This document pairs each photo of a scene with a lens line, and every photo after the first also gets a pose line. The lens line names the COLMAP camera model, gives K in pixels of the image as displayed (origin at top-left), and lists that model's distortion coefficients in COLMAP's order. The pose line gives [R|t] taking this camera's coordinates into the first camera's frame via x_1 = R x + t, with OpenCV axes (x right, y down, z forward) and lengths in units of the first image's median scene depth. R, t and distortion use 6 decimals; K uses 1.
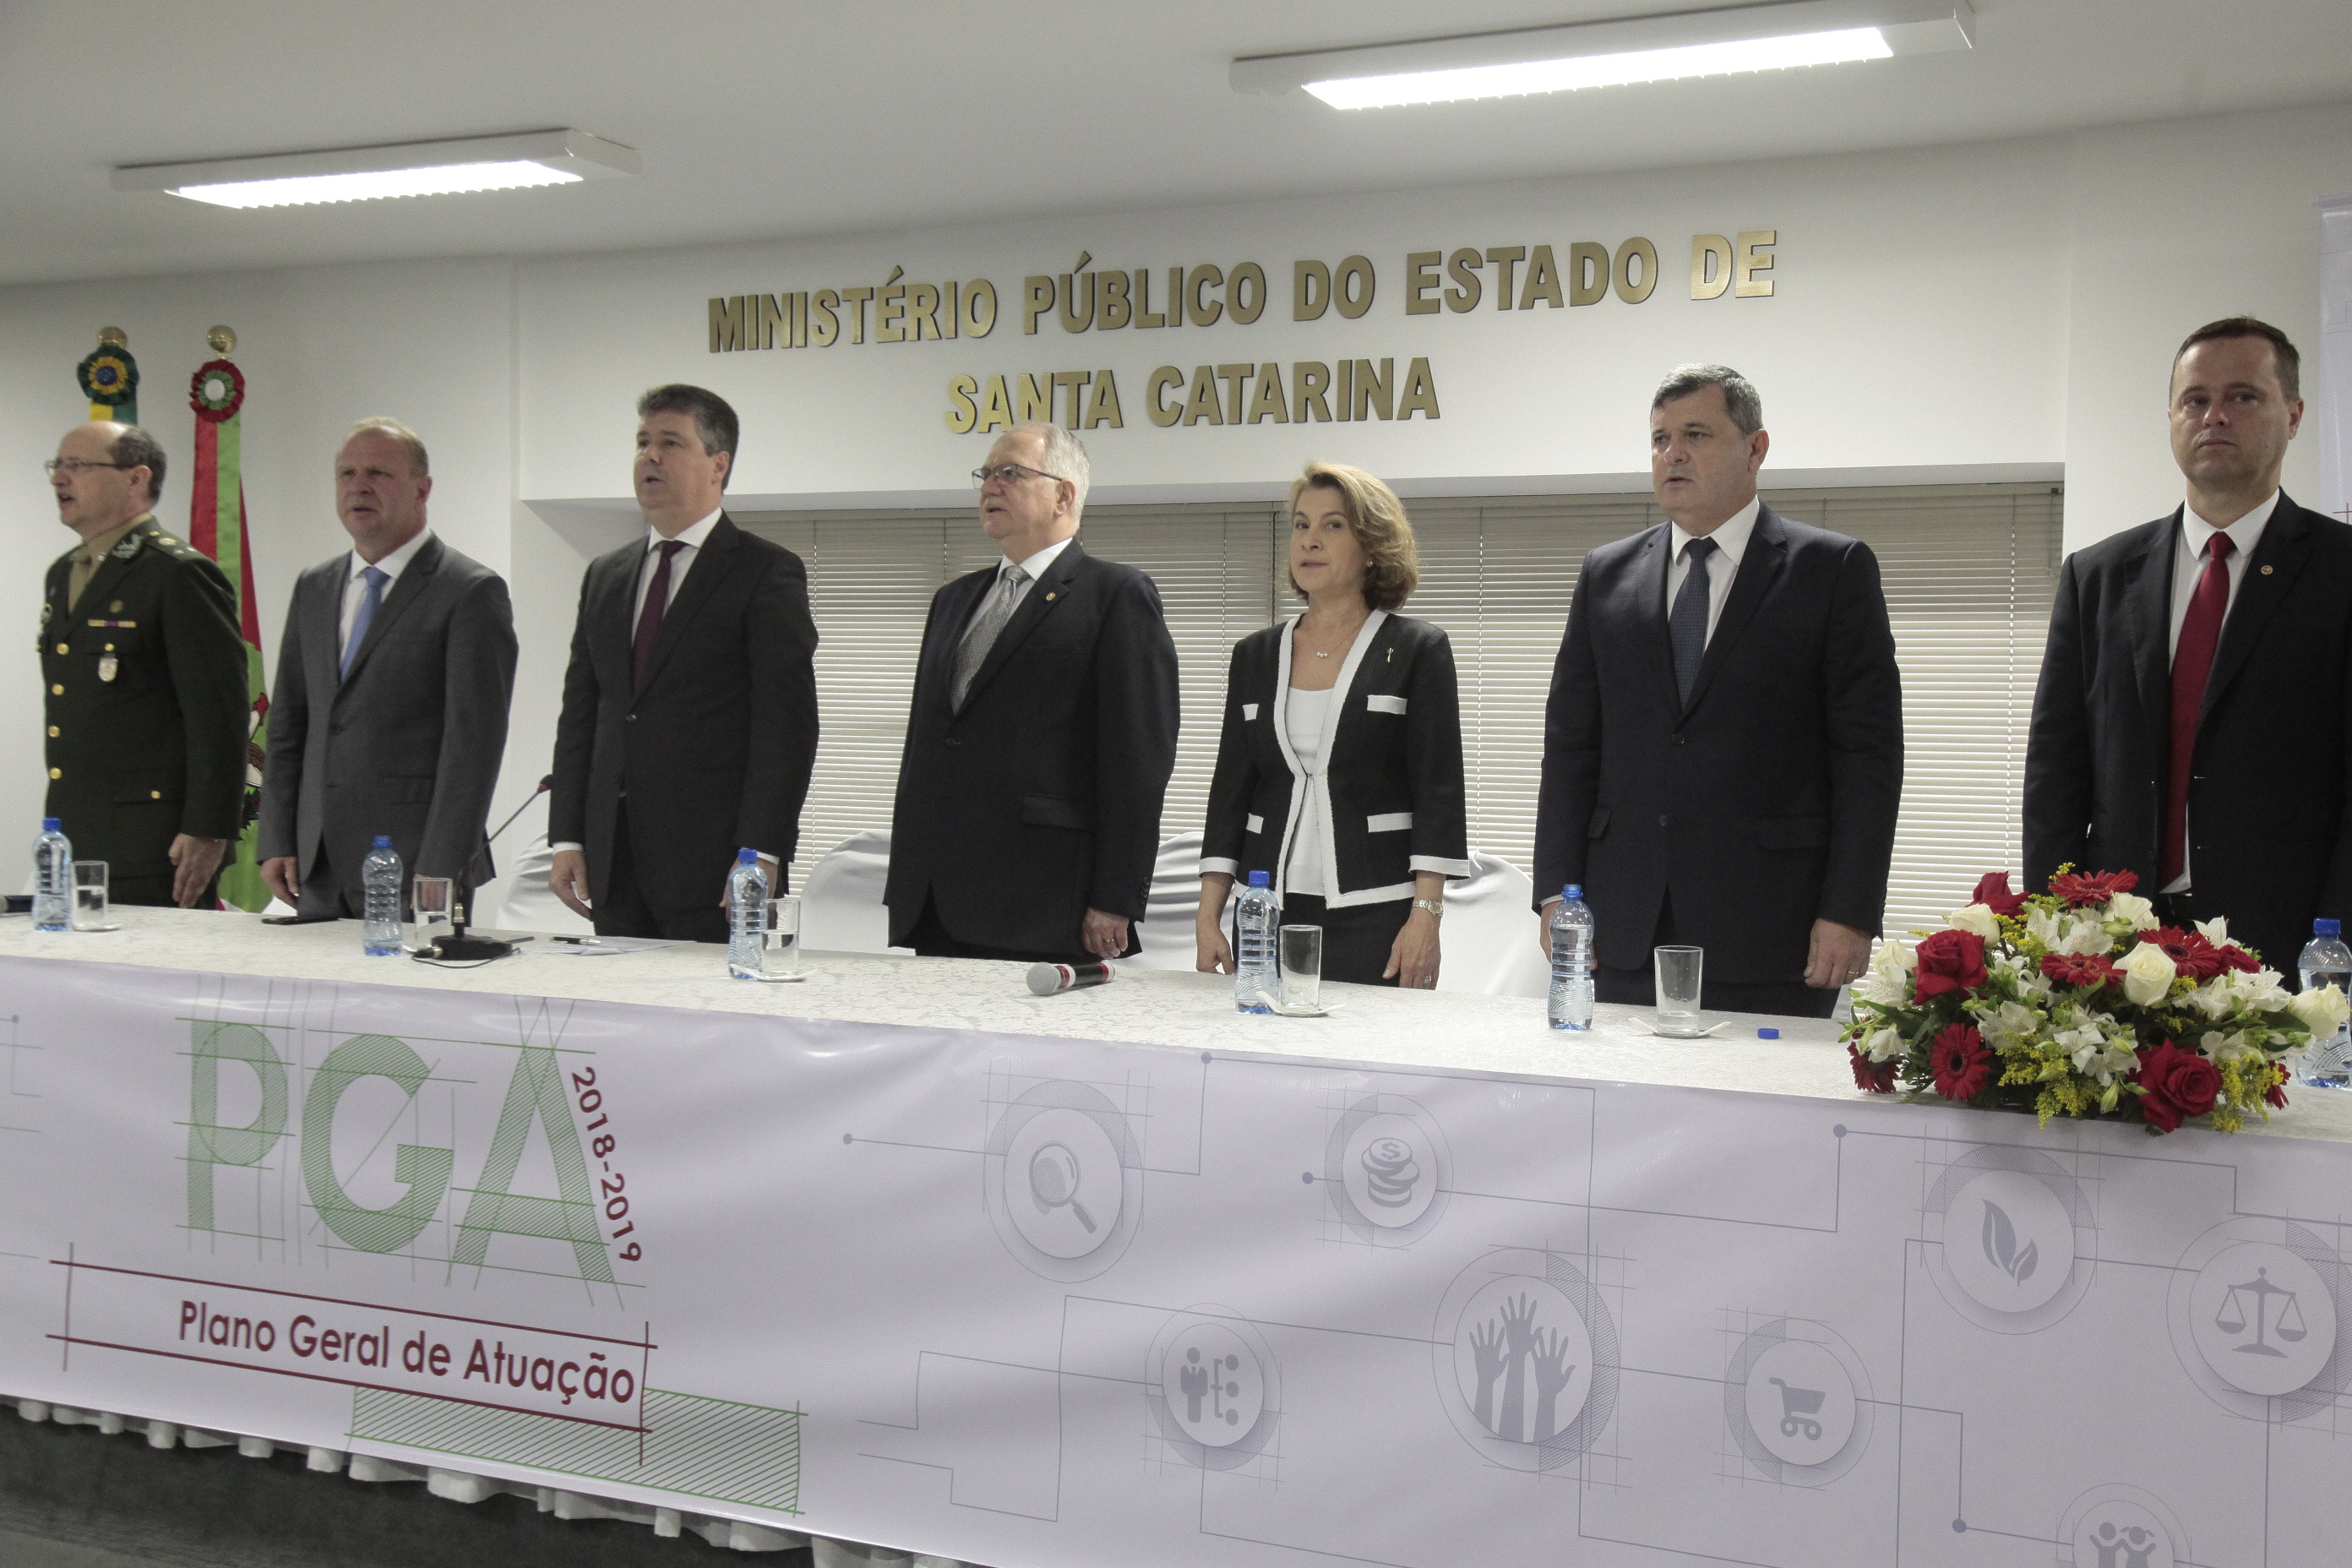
lens RADIAL K [[2416.7, 0, 1233.6], [0, 2416.7, 796.8], [0, 0, 1]] dist [0.024492, 0.034085]
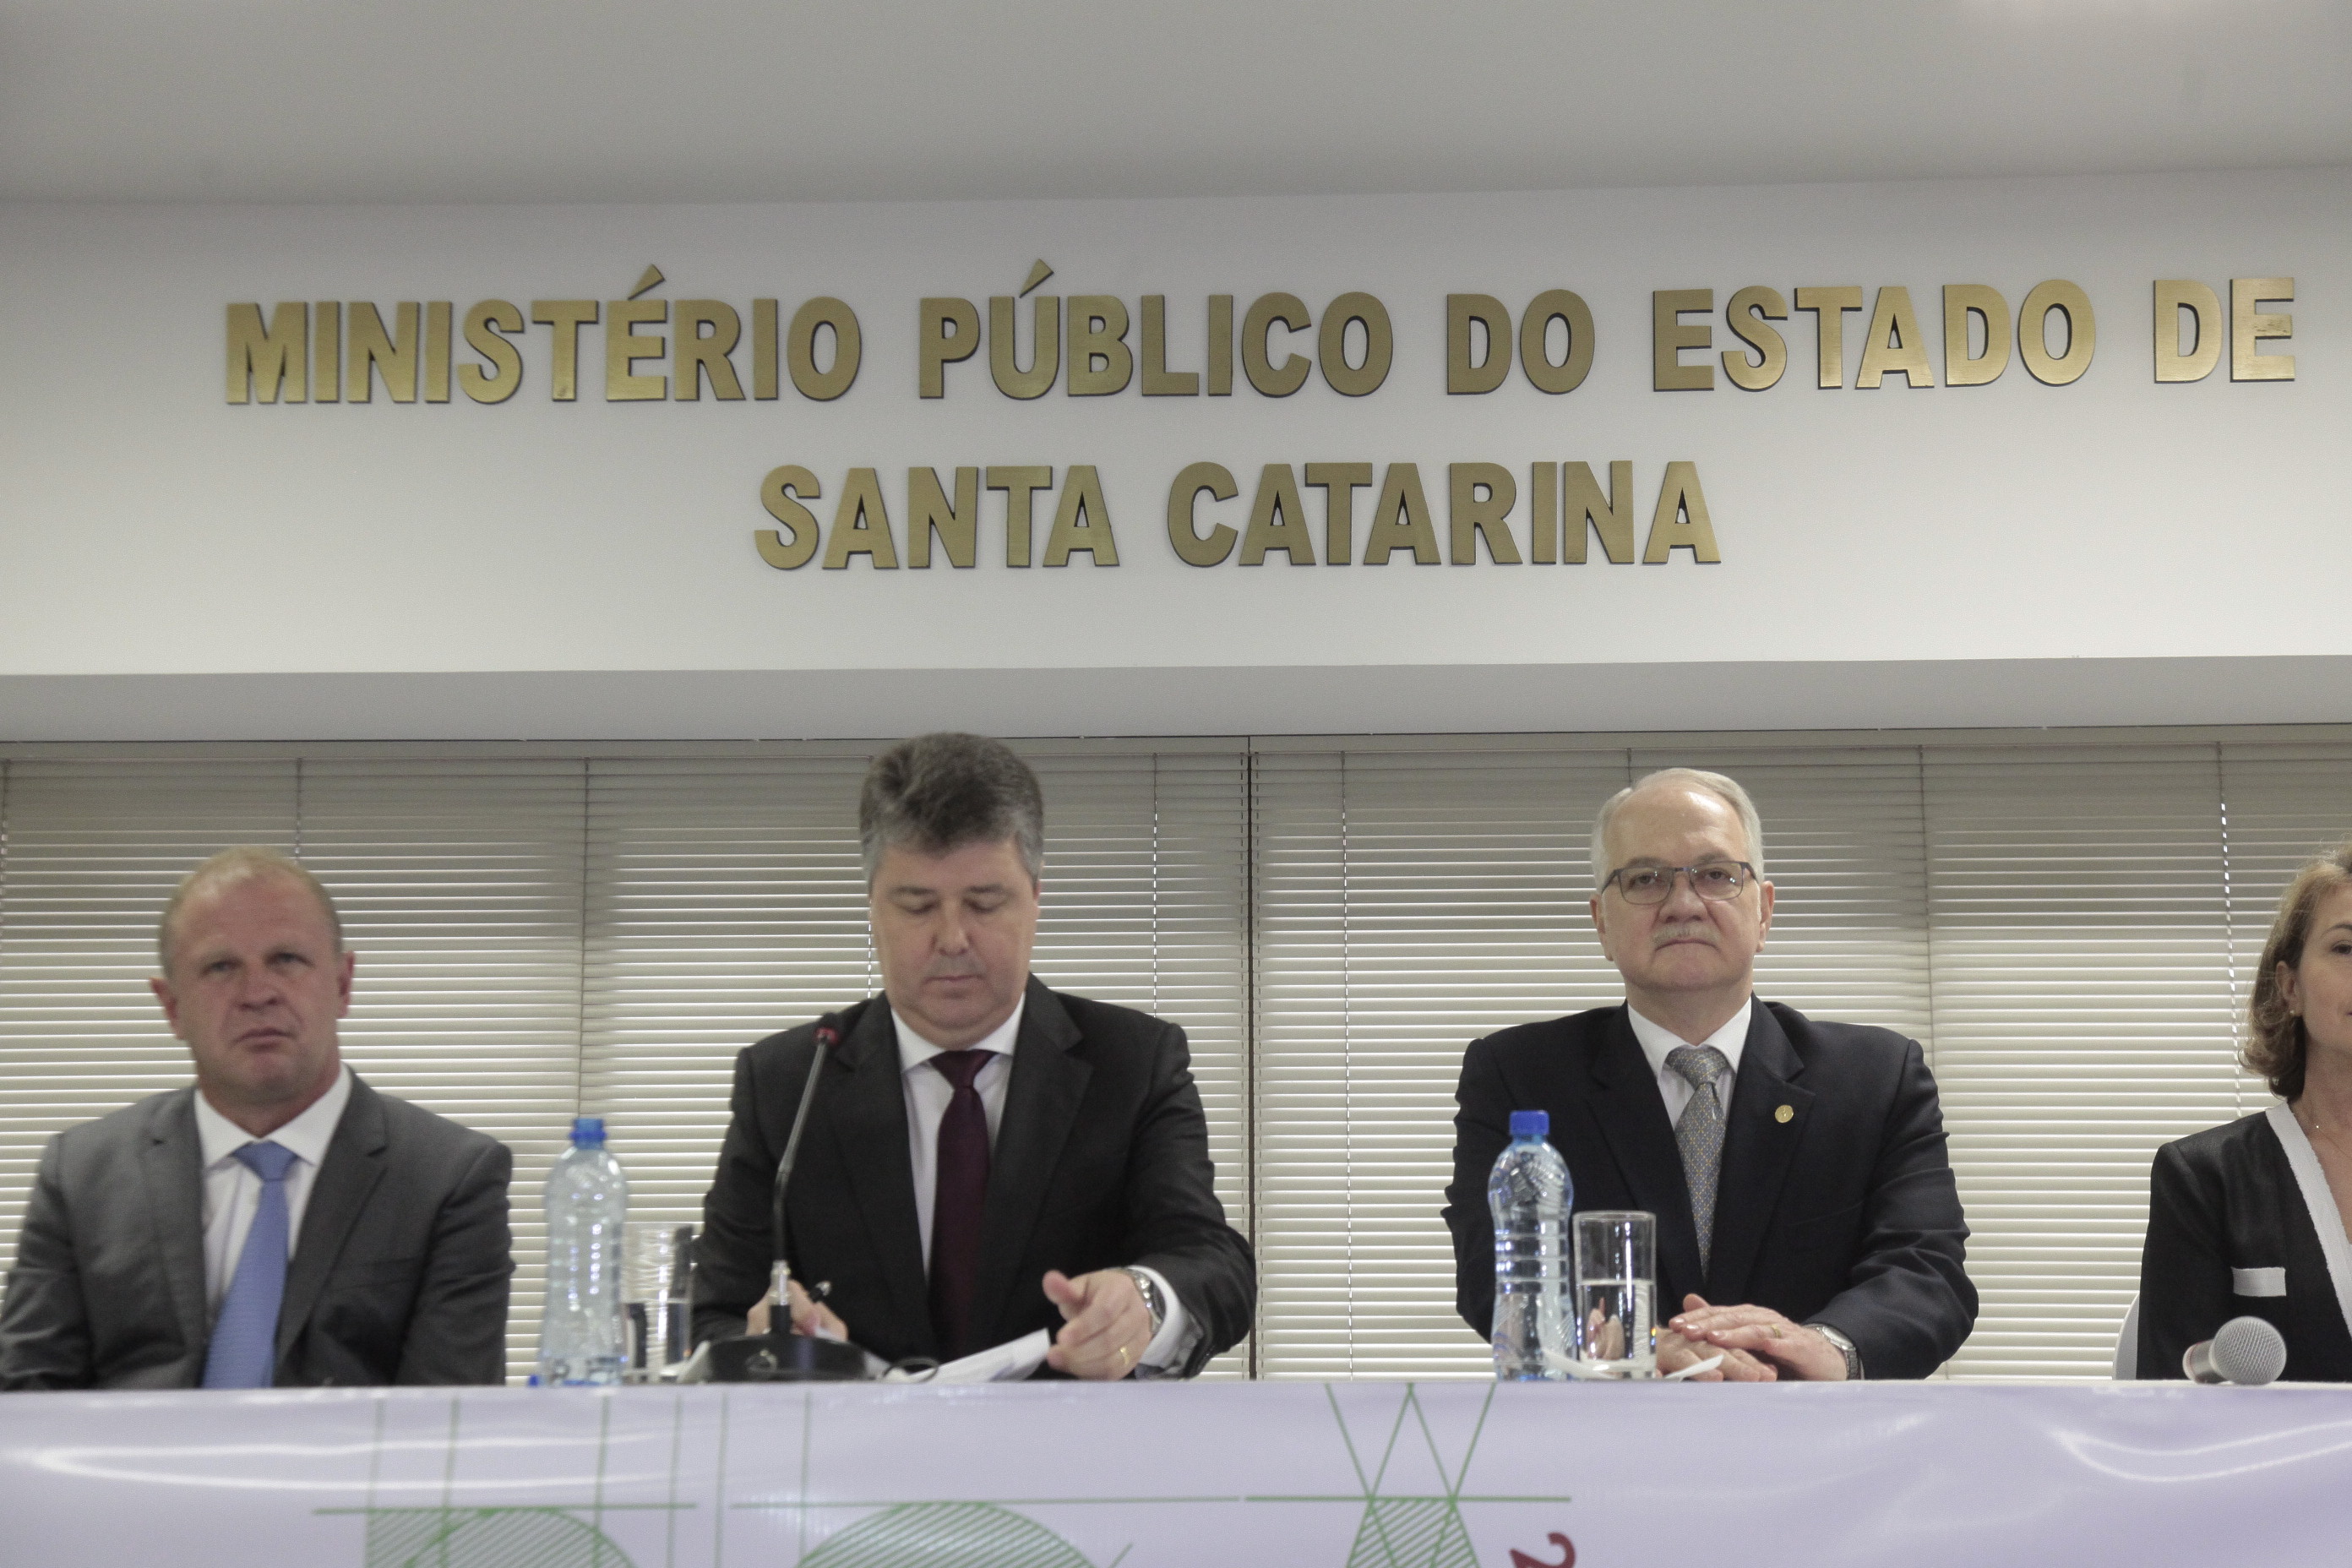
lens RADIAL K [[3743.9, 0, 1220.7], [0, 3743.9, 798.1], [0, 0, 1]] dist [0.195450, 0.031732]
pose [[0.927339, 0.041870, 0.371874, -0.373301], [0.031030, 0.981696, -0.187911, 0.068436], [-0.372935, 0.185796, 0.909065, 0.233740]]
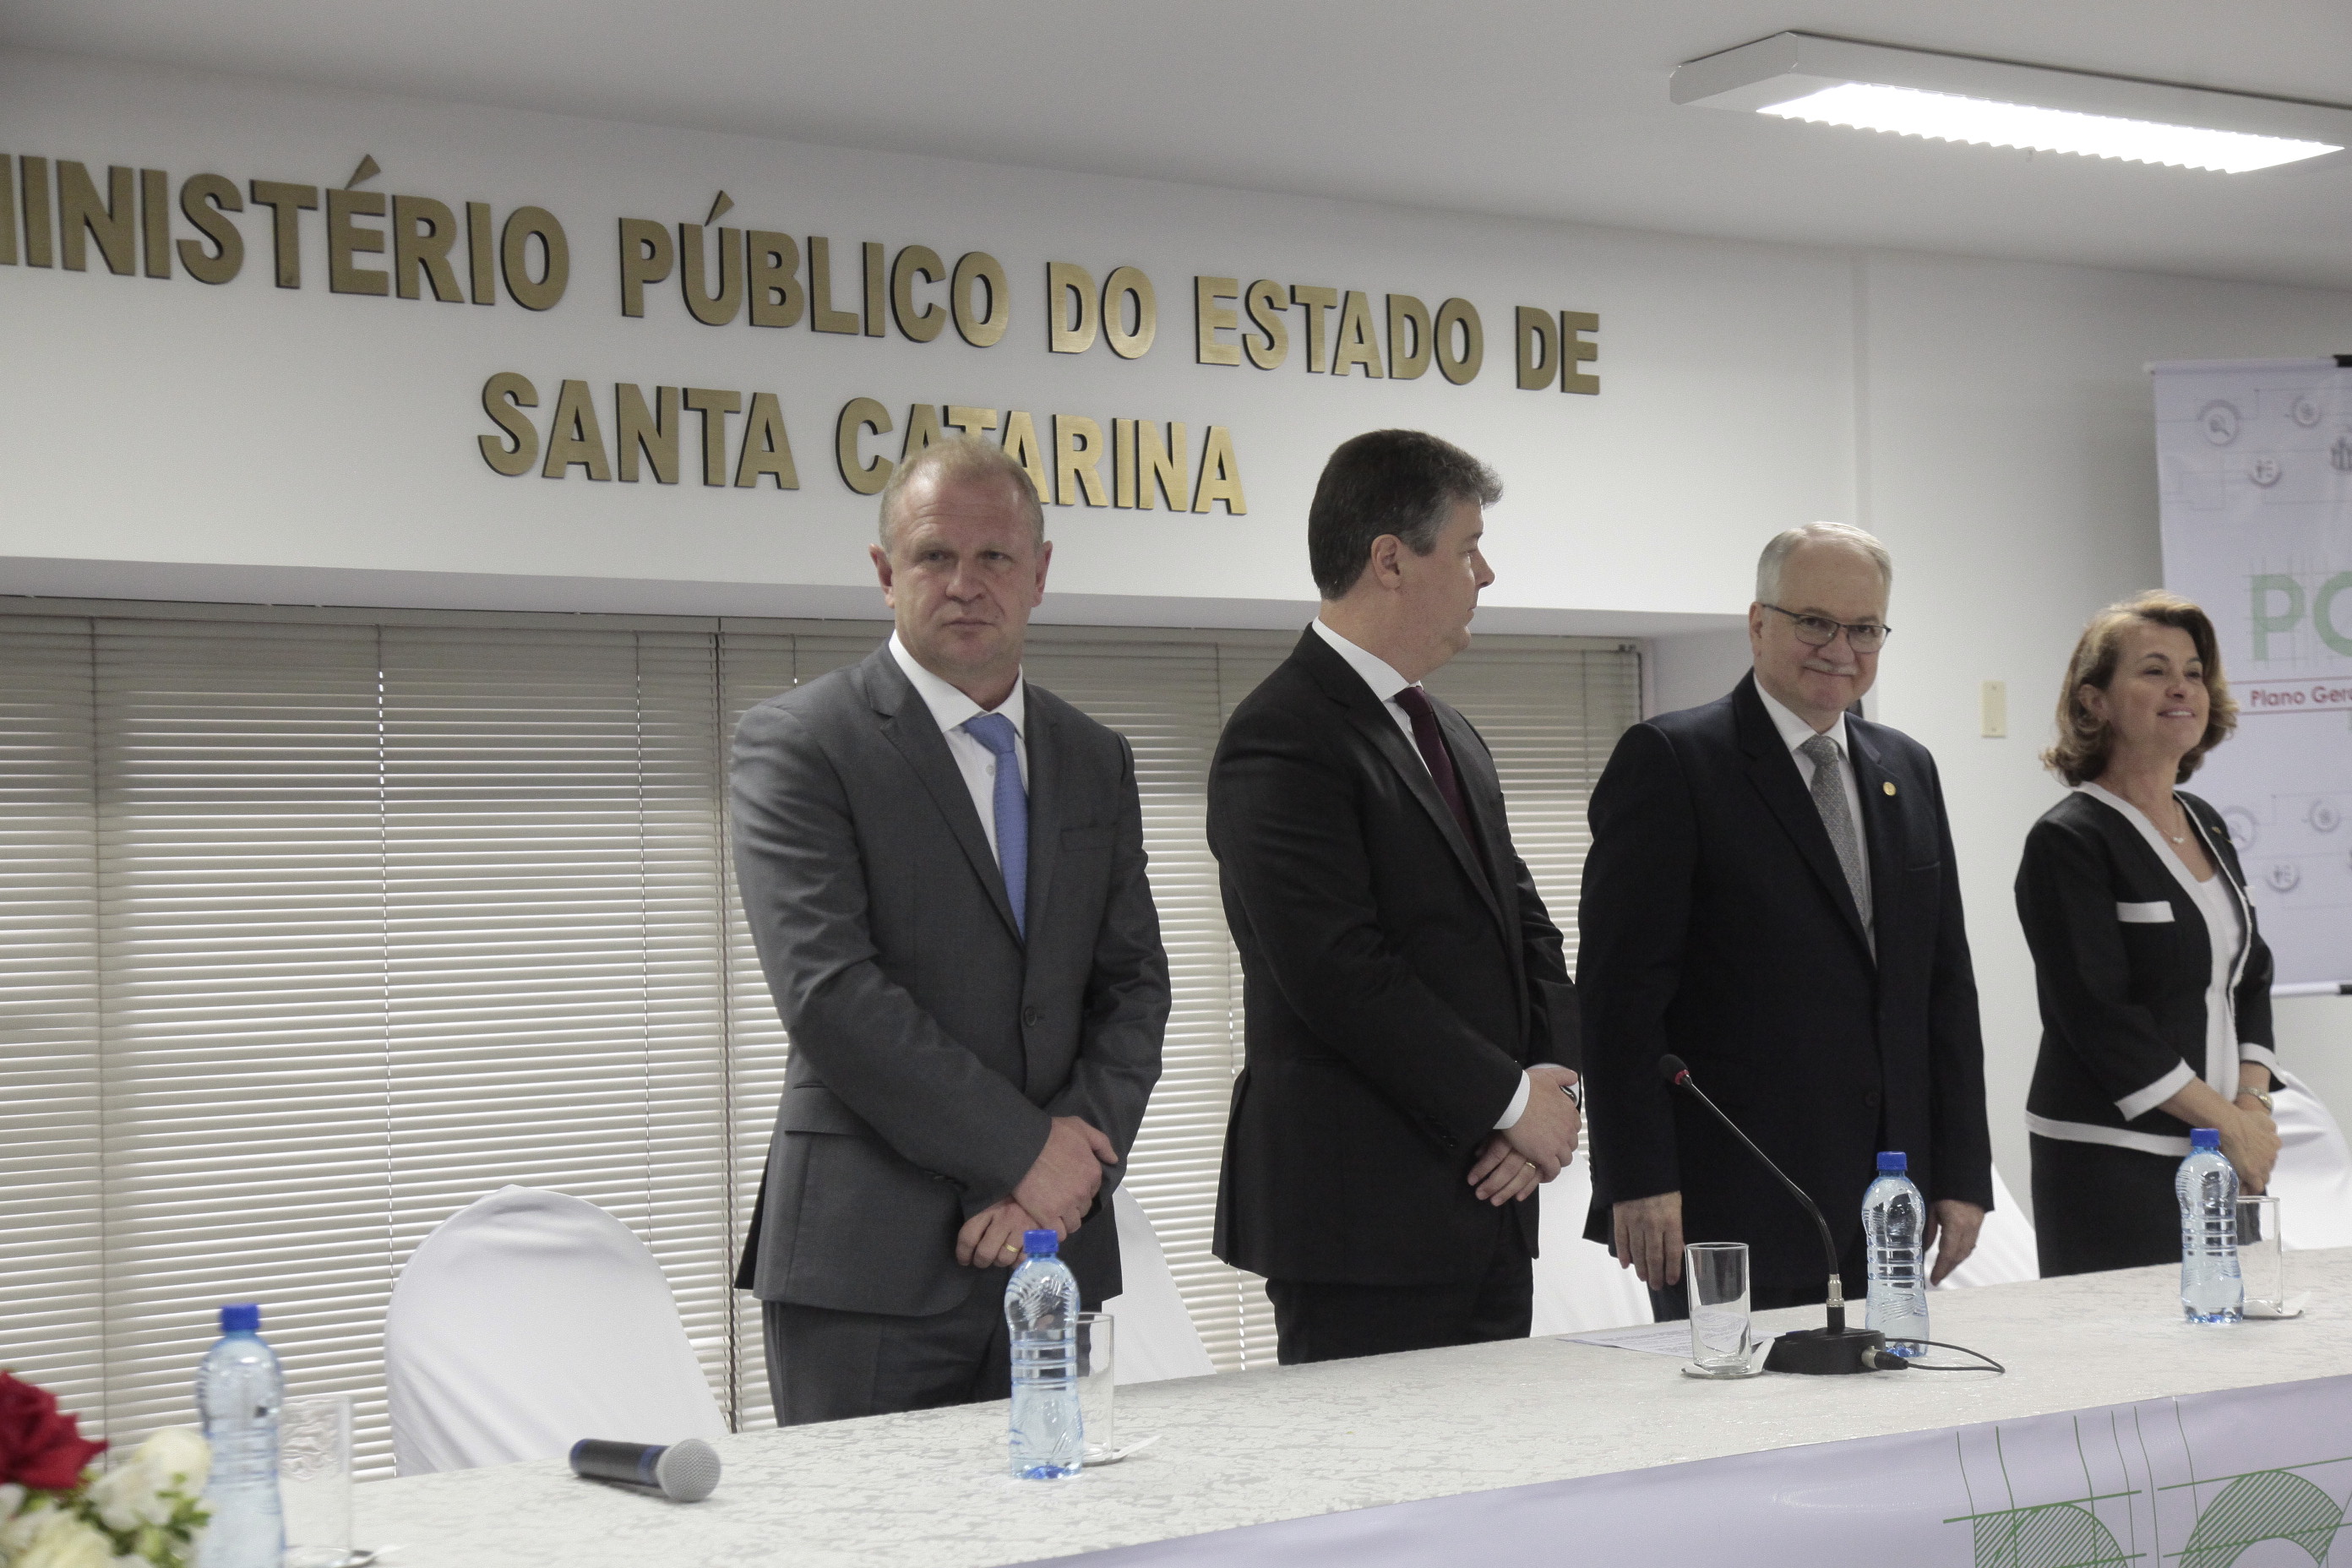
lens RADIAL K [[3717.1, 0, 1237.9], [0, 3717.1, 783.1], [0, 0, 1]] dist [0.201640, 0.055668]
pose [[0.501122, -0.000657, 0.865377, -0.869022], [0.072725, 0.996494, -0.041357, -0.035996], [-0.862316, 0.083659, 0.499413, 0.483218]]
